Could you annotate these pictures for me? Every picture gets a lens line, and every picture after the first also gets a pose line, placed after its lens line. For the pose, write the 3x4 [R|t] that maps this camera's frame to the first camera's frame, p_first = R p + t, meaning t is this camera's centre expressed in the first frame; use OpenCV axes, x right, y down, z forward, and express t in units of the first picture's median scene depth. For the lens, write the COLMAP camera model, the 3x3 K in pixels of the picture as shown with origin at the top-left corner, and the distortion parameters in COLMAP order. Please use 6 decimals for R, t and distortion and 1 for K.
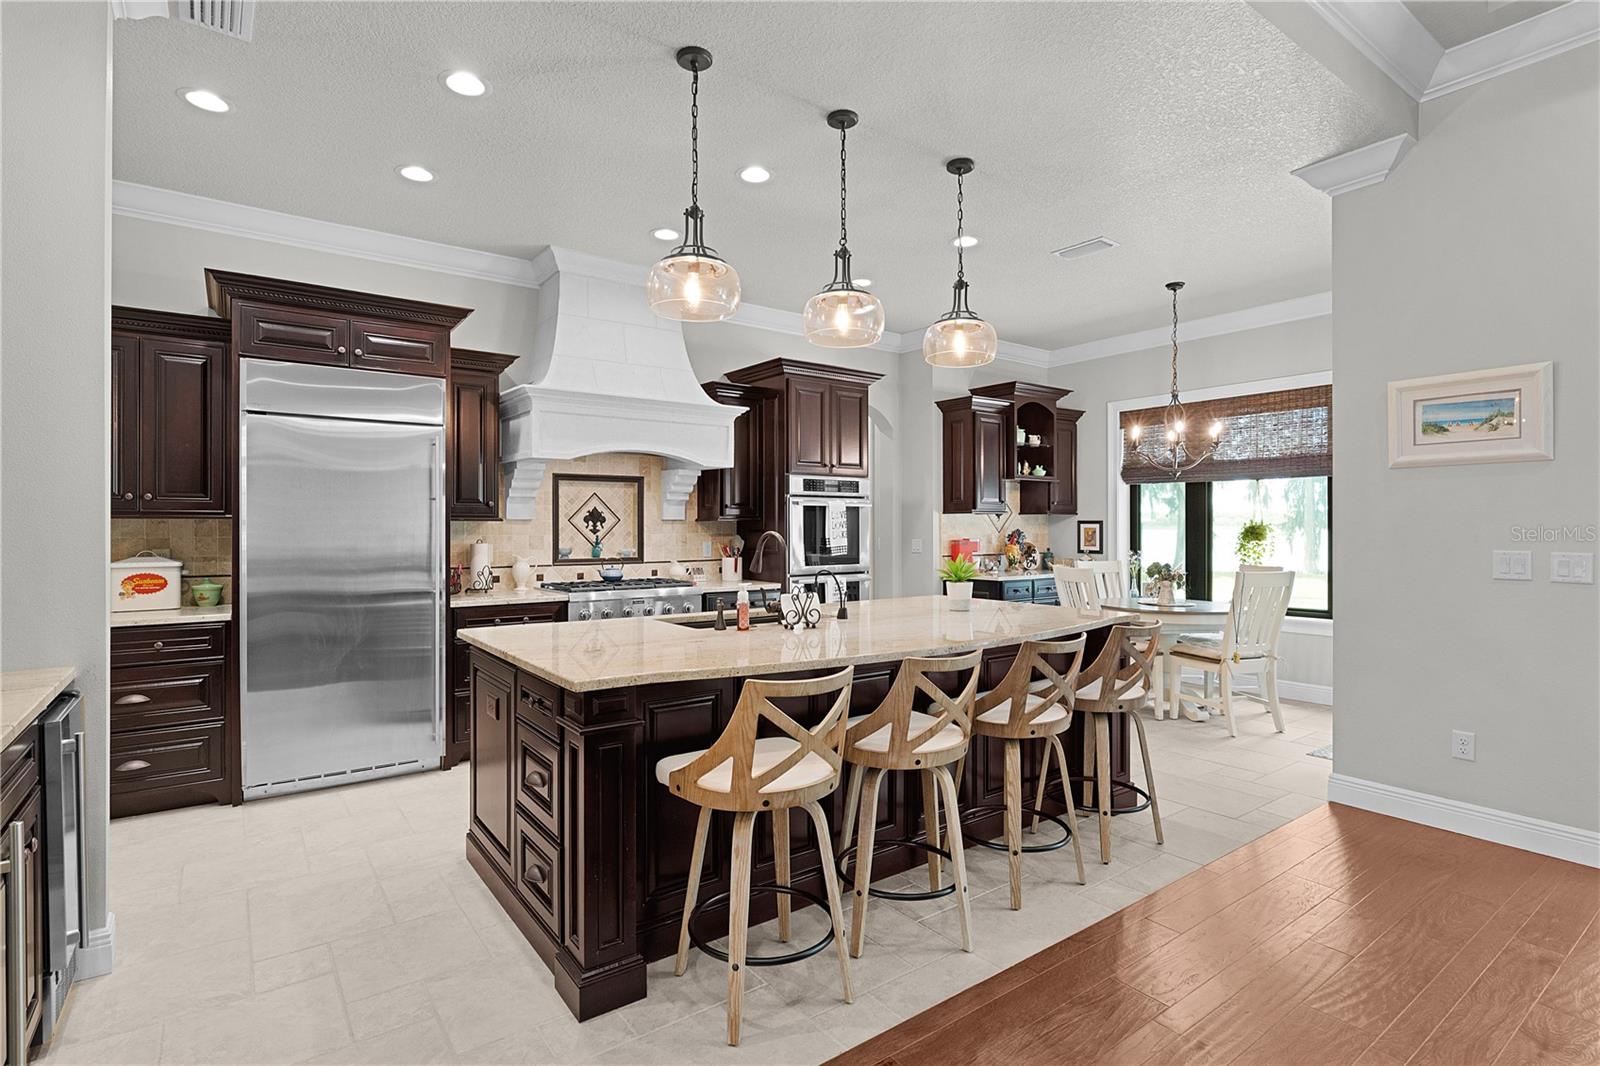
lens RADIAL K [[780.2, 0, 792.8], [0, 780.2, 530.6], [0, 0, 1]] dist [-0.003372, 0.000265]
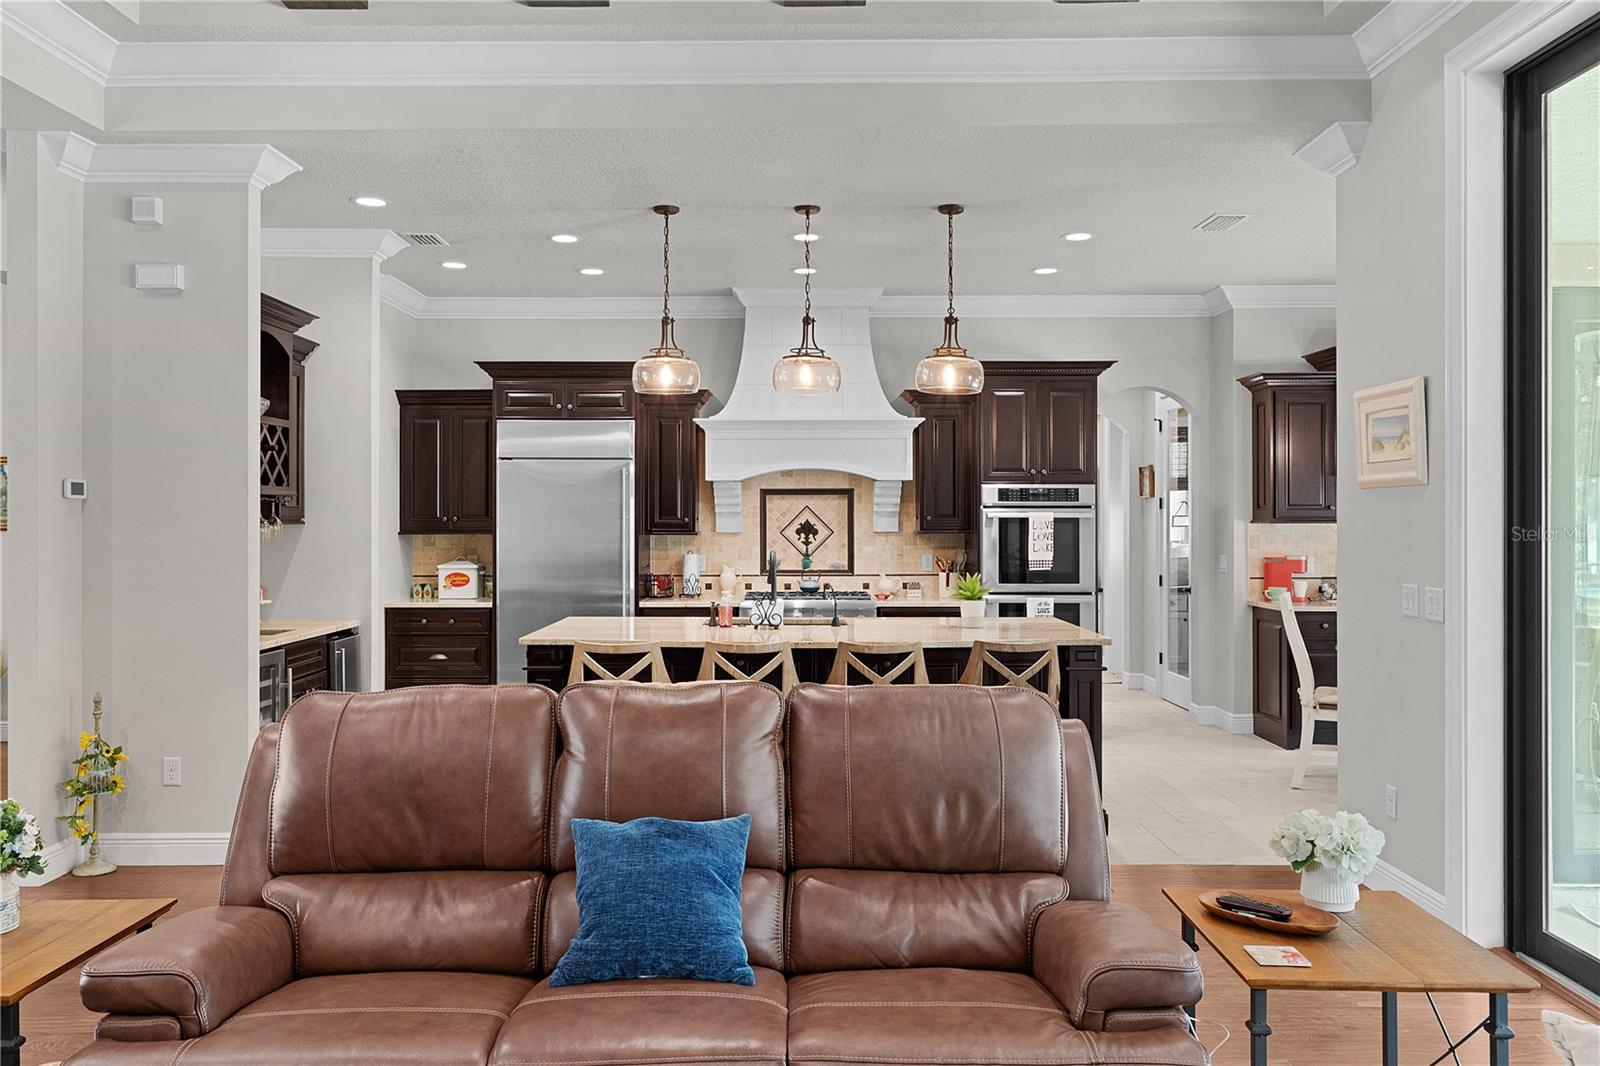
lens RADIAL K [[1275.8, 0, 799.3], [0, 1275.8, 518.9], [0, 0, 1]] dist [0.003777, 0.002510]
pose [[0.808155, 0.000019, -0.588970, 0.726664], [-0.002501, 0.999991, -0.003399, -0.025521], [0.588965, 0.004220, 0.808148, -0.358675]]
